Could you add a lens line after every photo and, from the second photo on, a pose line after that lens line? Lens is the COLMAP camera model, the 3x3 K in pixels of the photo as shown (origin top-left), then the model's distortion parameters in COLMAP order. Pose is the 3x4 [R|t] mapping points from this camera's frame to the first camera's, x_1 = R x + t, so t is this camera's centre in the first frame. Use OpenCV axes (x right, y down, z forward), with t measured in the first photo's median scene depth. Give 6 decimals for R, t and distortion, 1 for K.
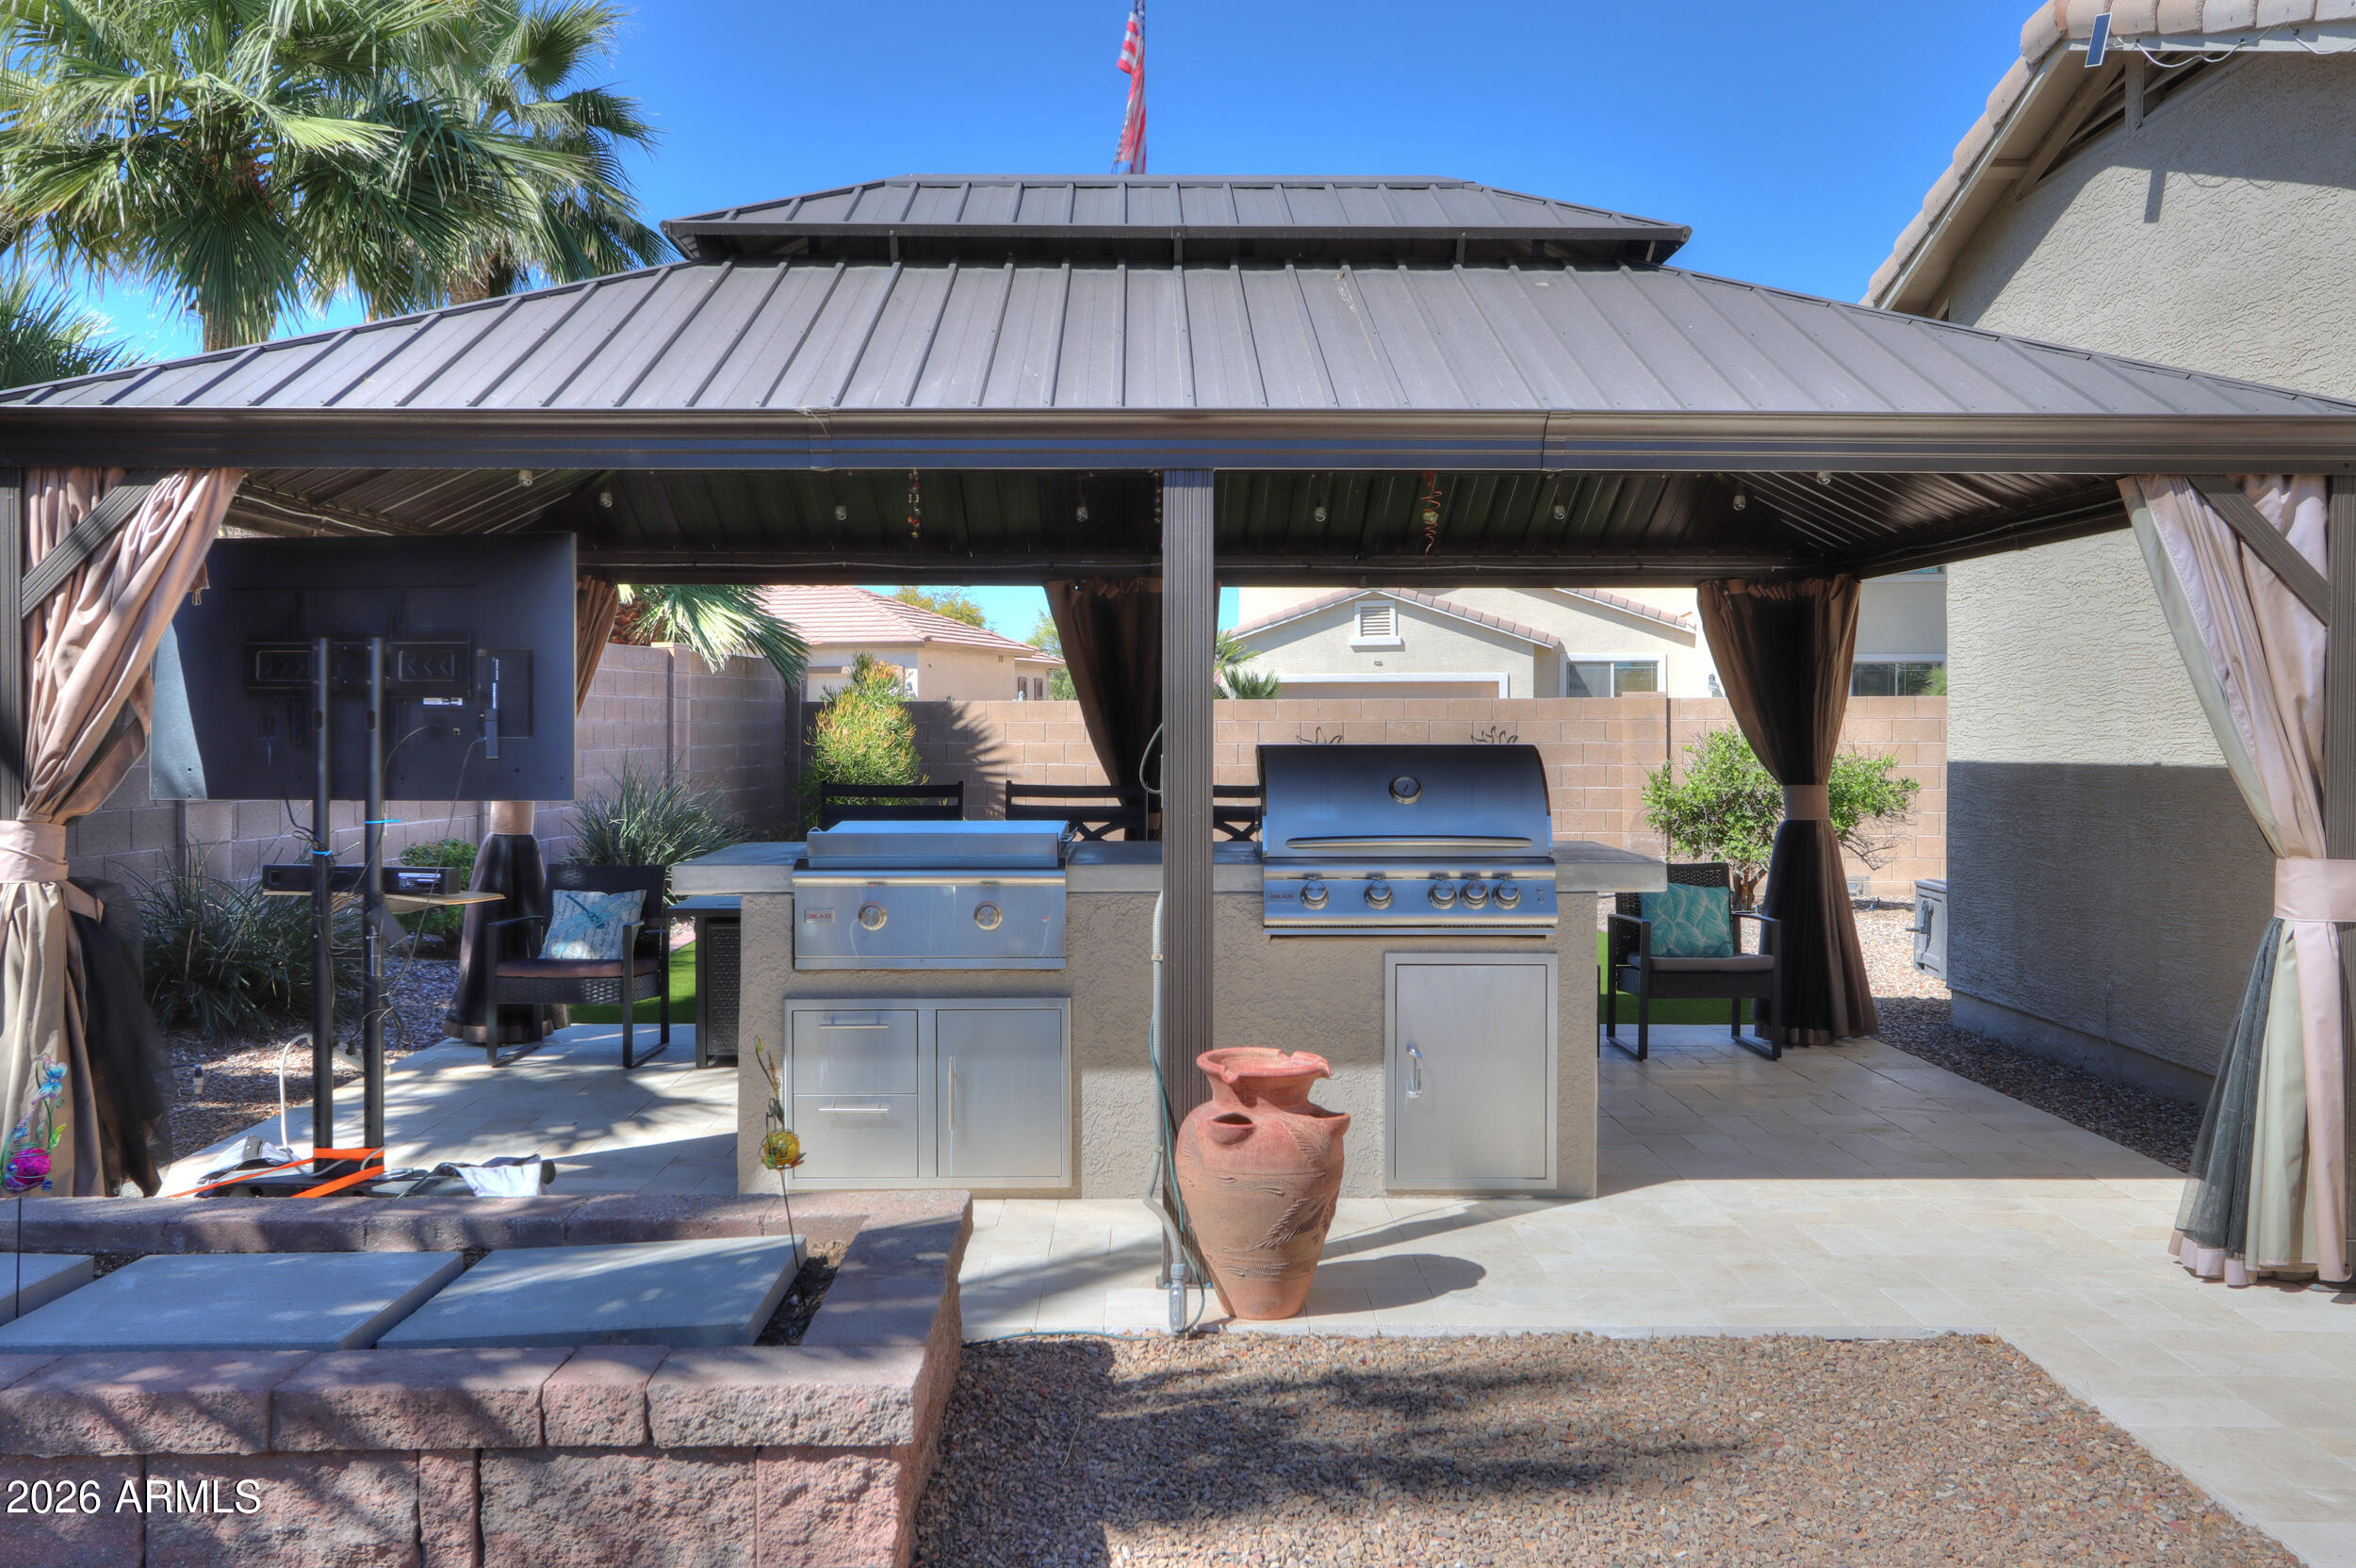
lens RADIAL K [[2030.3, 0, 1177.4], [0, 2030.3, 756.2], [0, 0, 1]] dist [-0.007617, 0.059486]
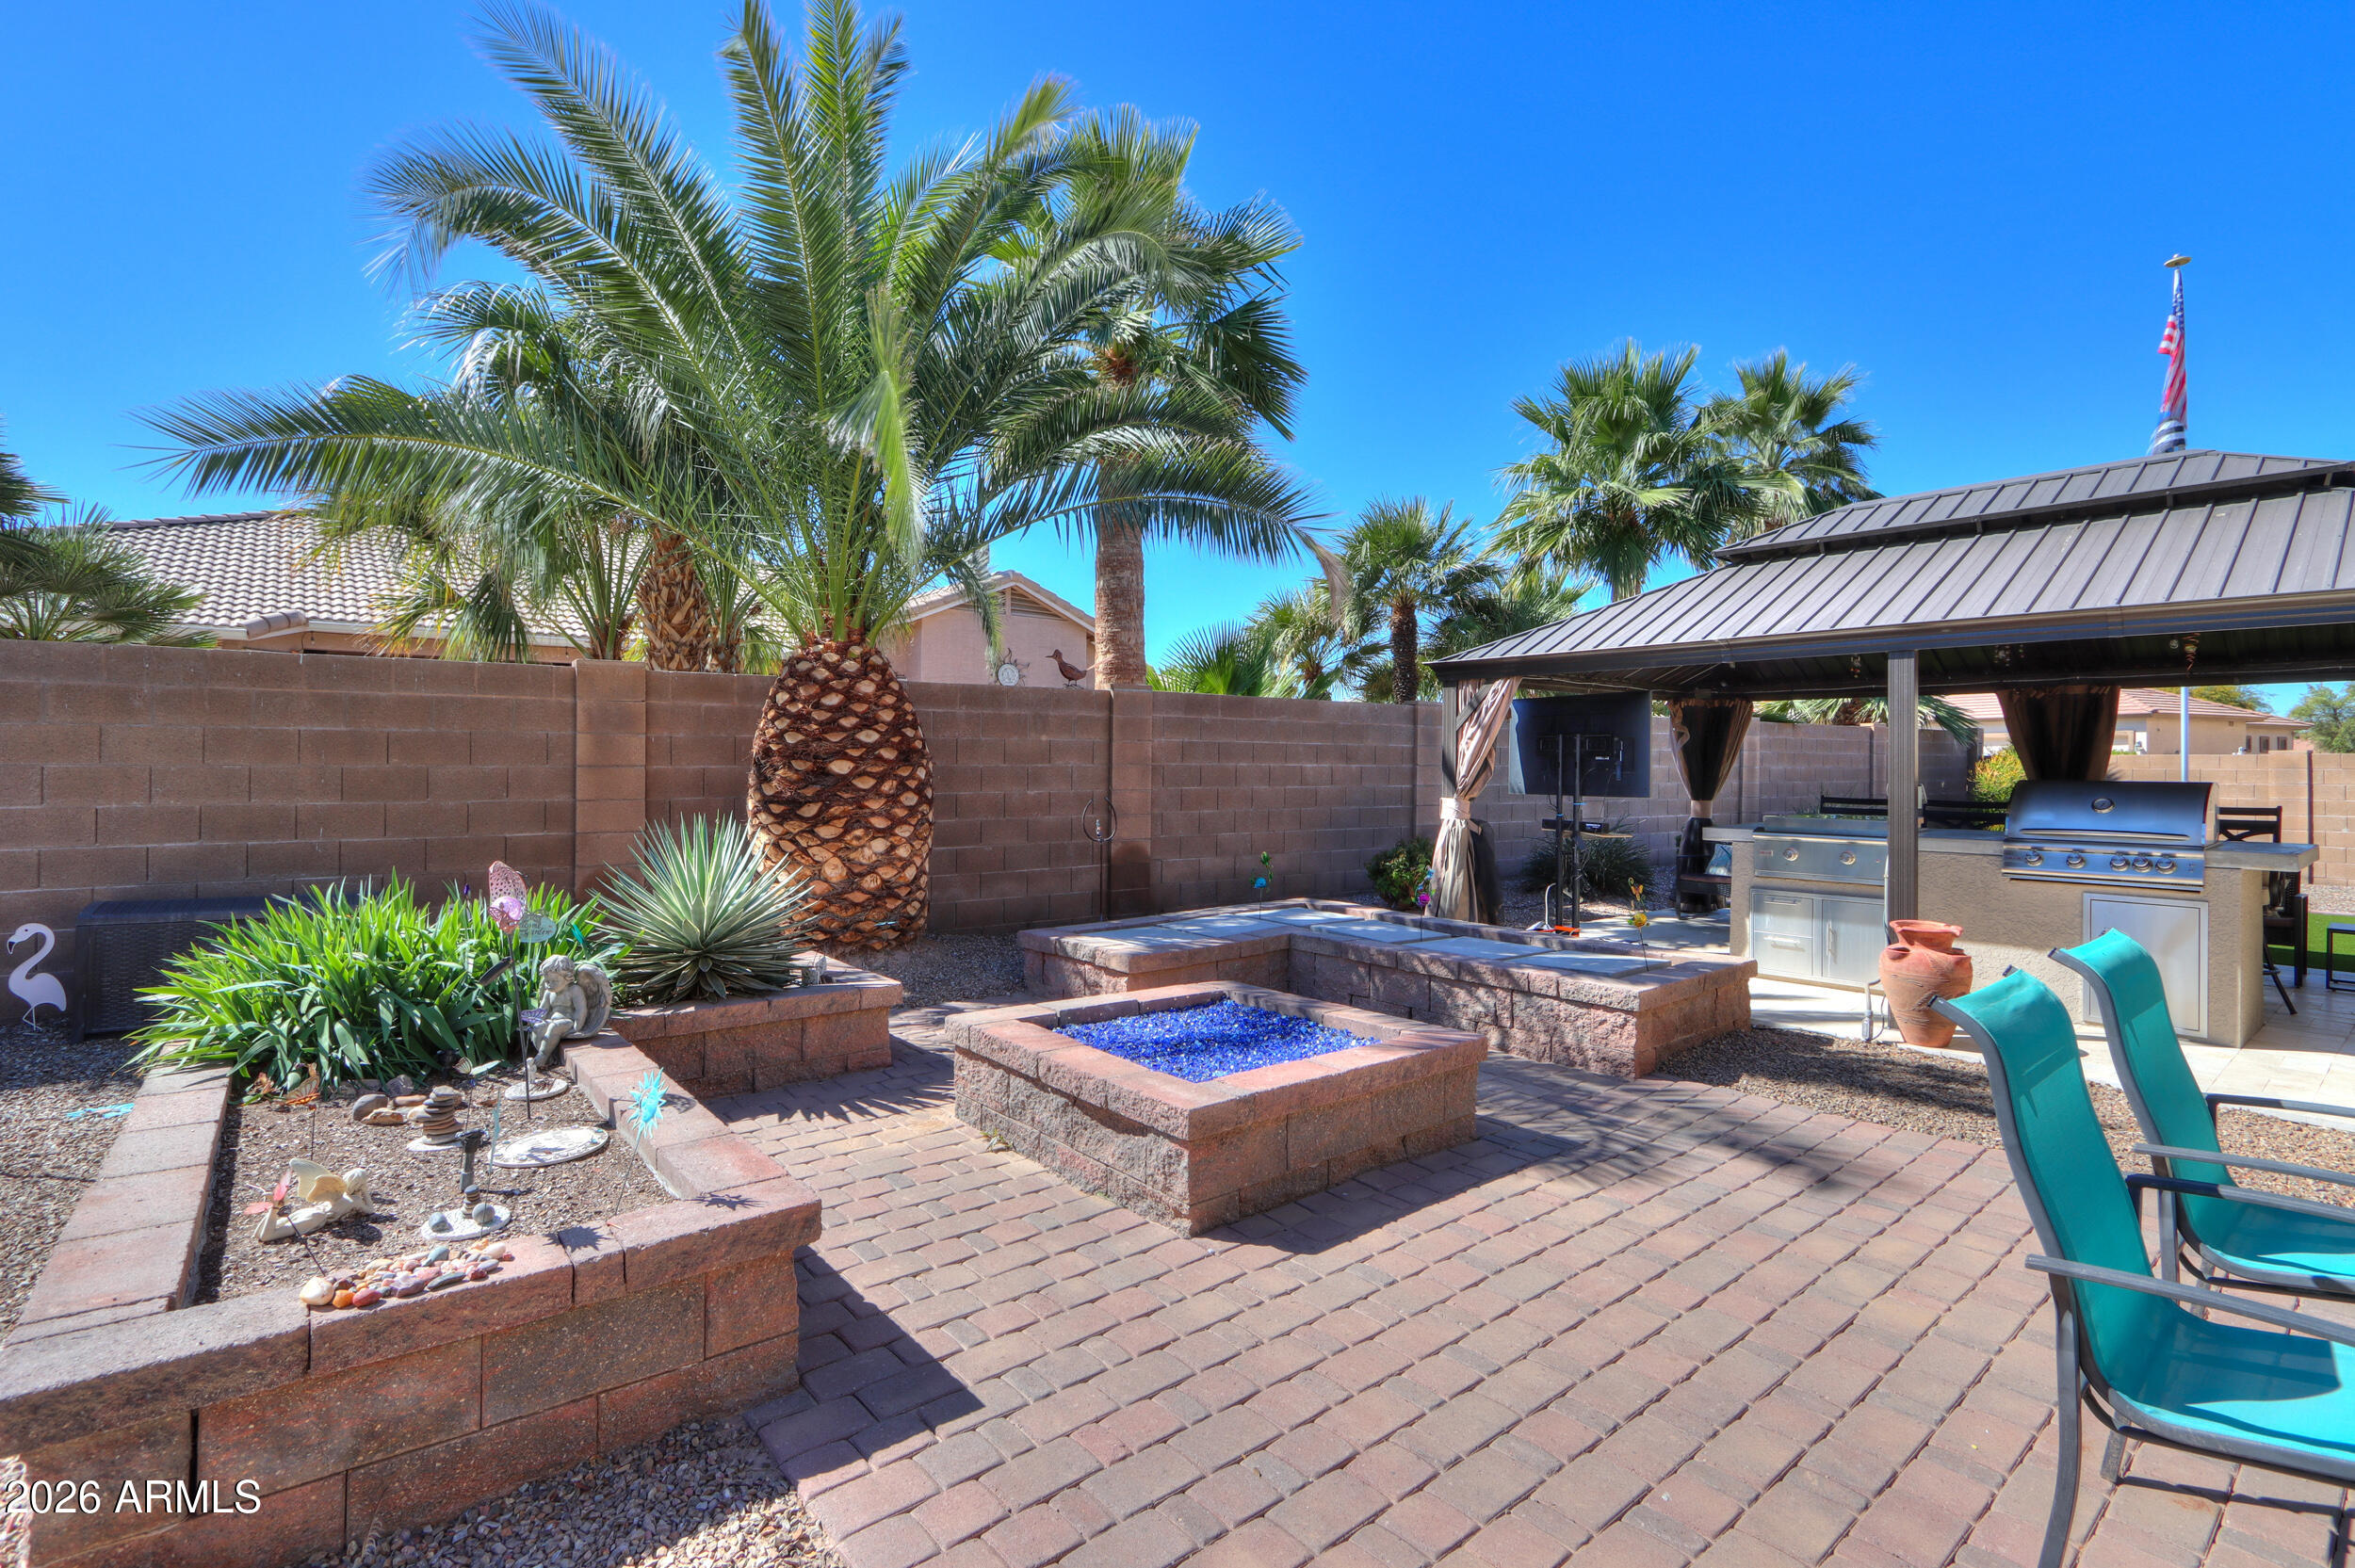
lens RADIAL K [[1088.7, 0, 1171.4], [0, 1088.7, 754.3], [0, 0, 1]] dist [-0.007879, 0.000789]
pose [[0.624335, -0.003720, -0.781147, 0.376542], [-0.018070, 0.999652, -0.019203, 0.004673], [0.780947, 0.026104, 0.624051, -0.289911]]
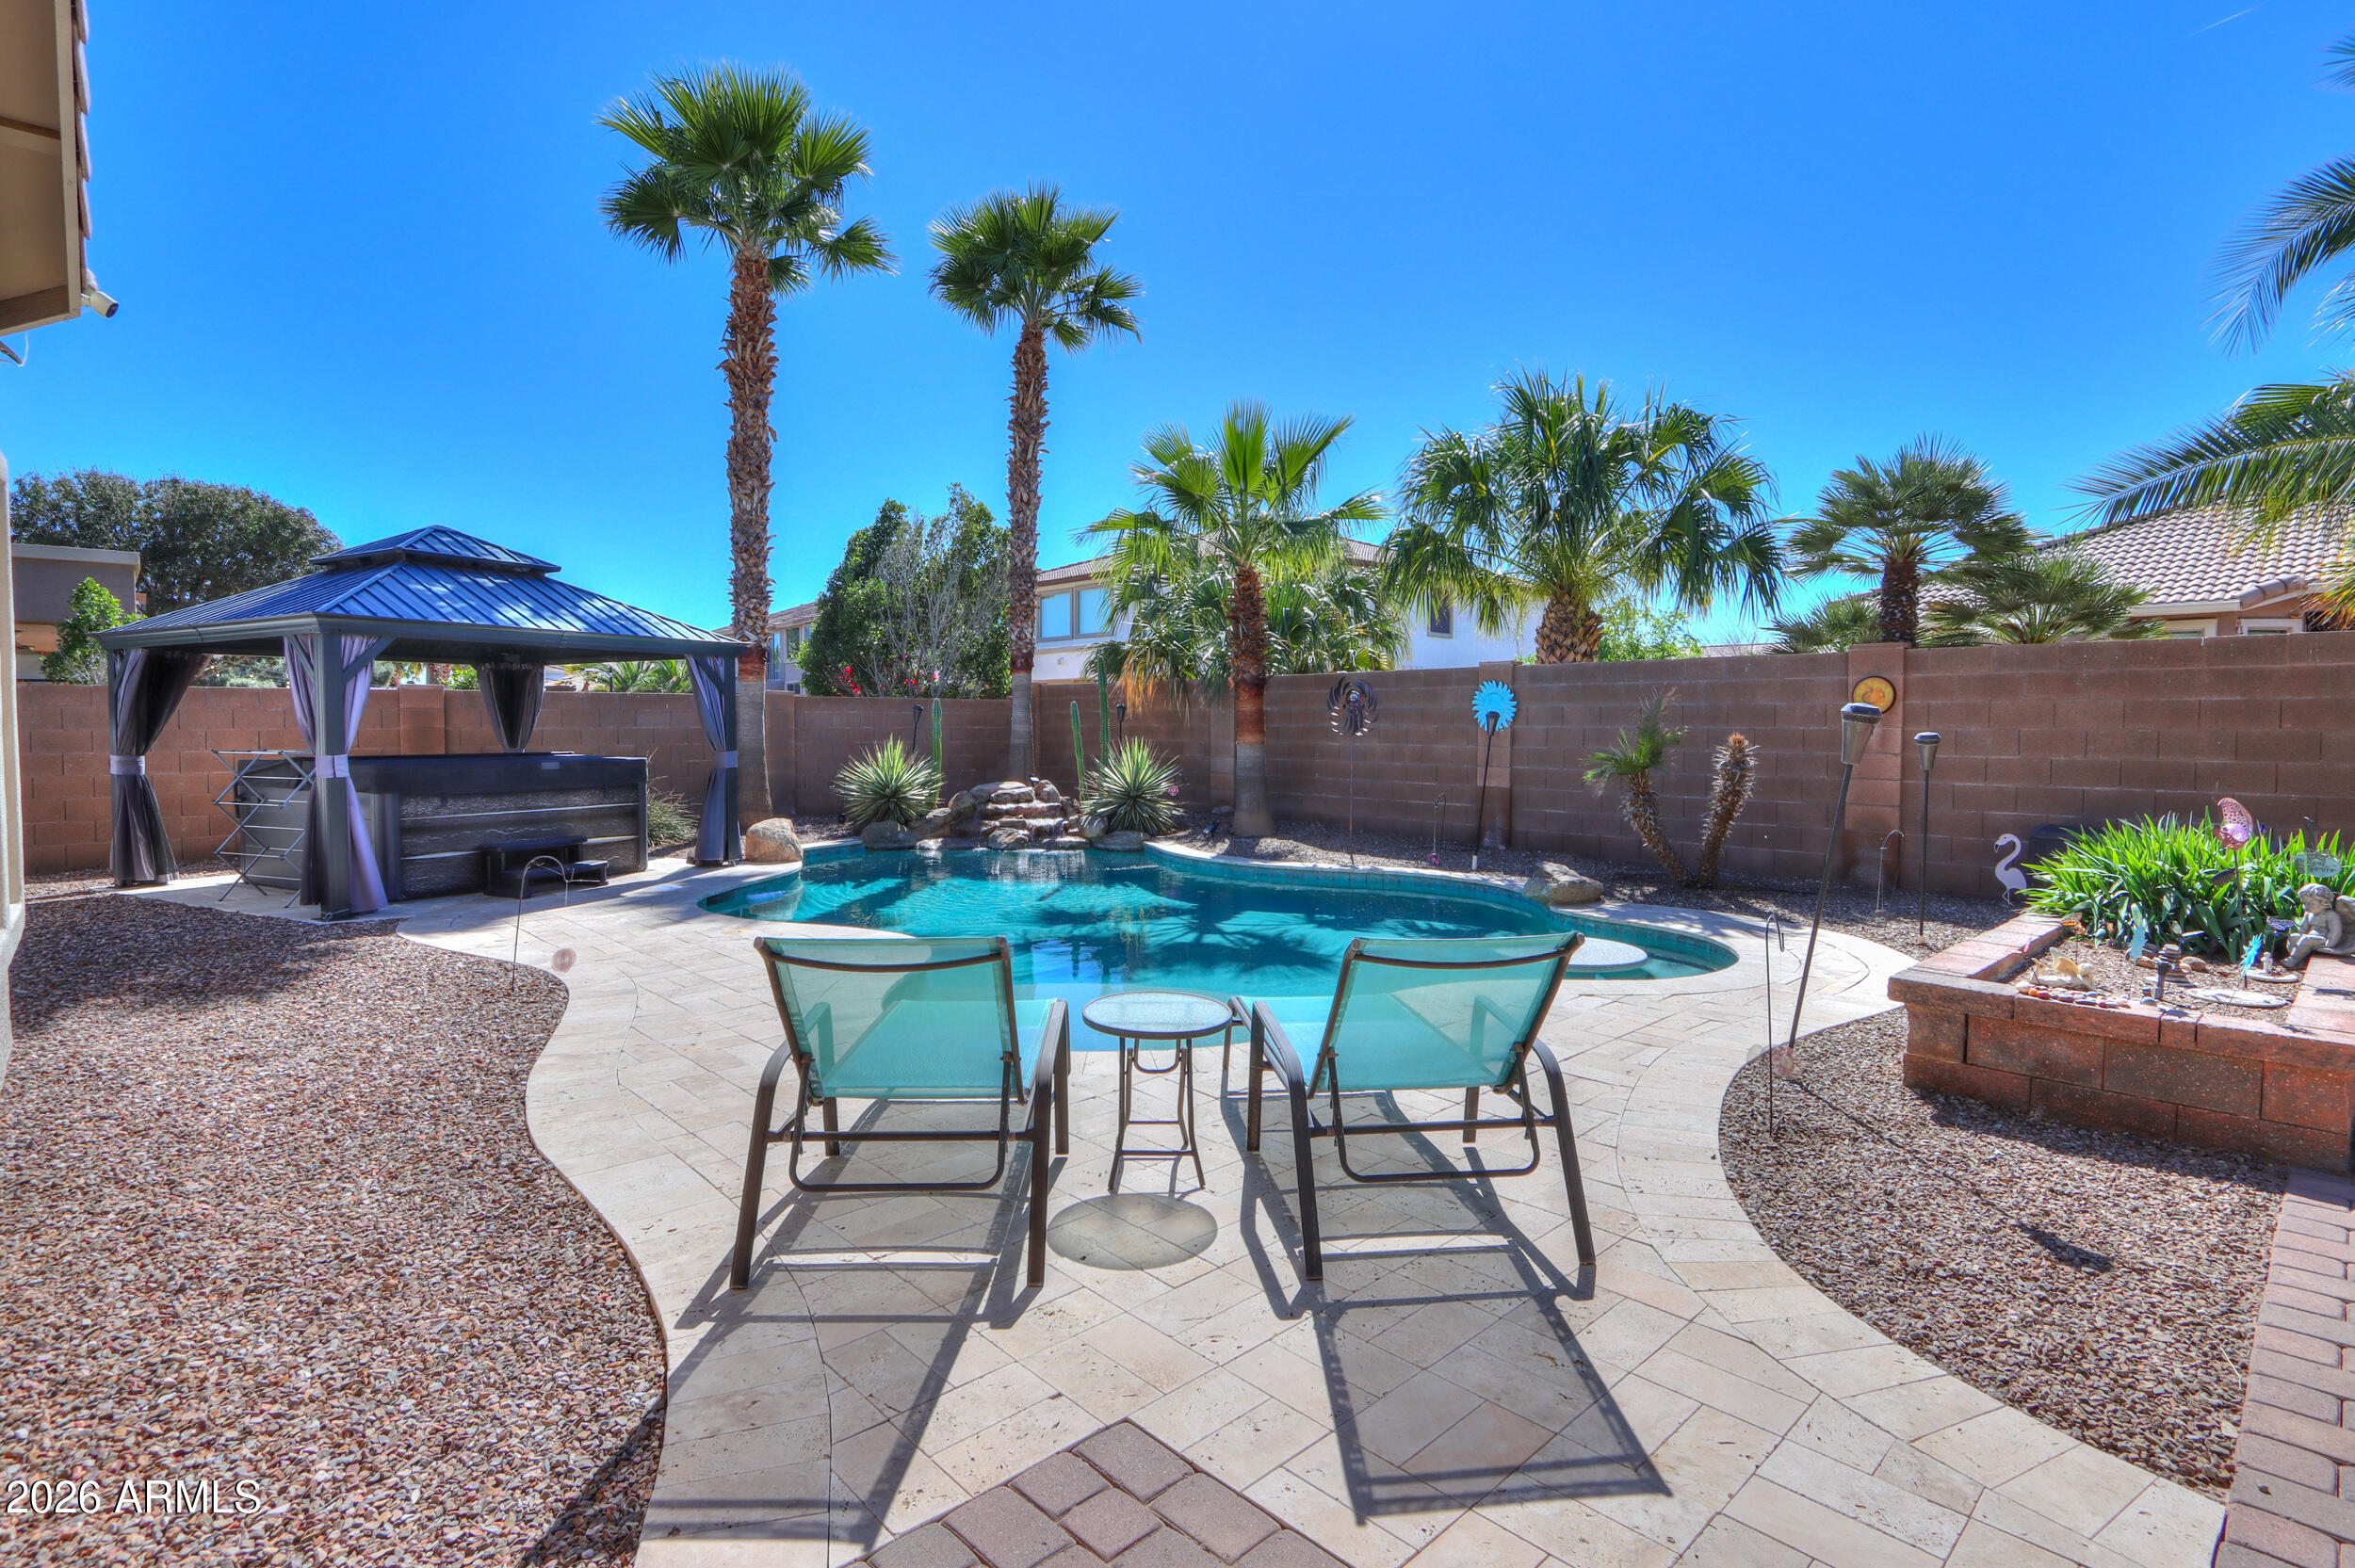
lens RADIAL K [[1160.6, 0, 1172.1], [0, 1160.6, 778.2], [0, 0, 1]] dist [-0.013042, 0.000546]
pose [[-0.734237, 0.031888, -0.678144, 0.845274], [-0.010502, 0.998243, 0.058310, 0.001564], [0.678812, 0.049936, -0.732612, -0.116568]]
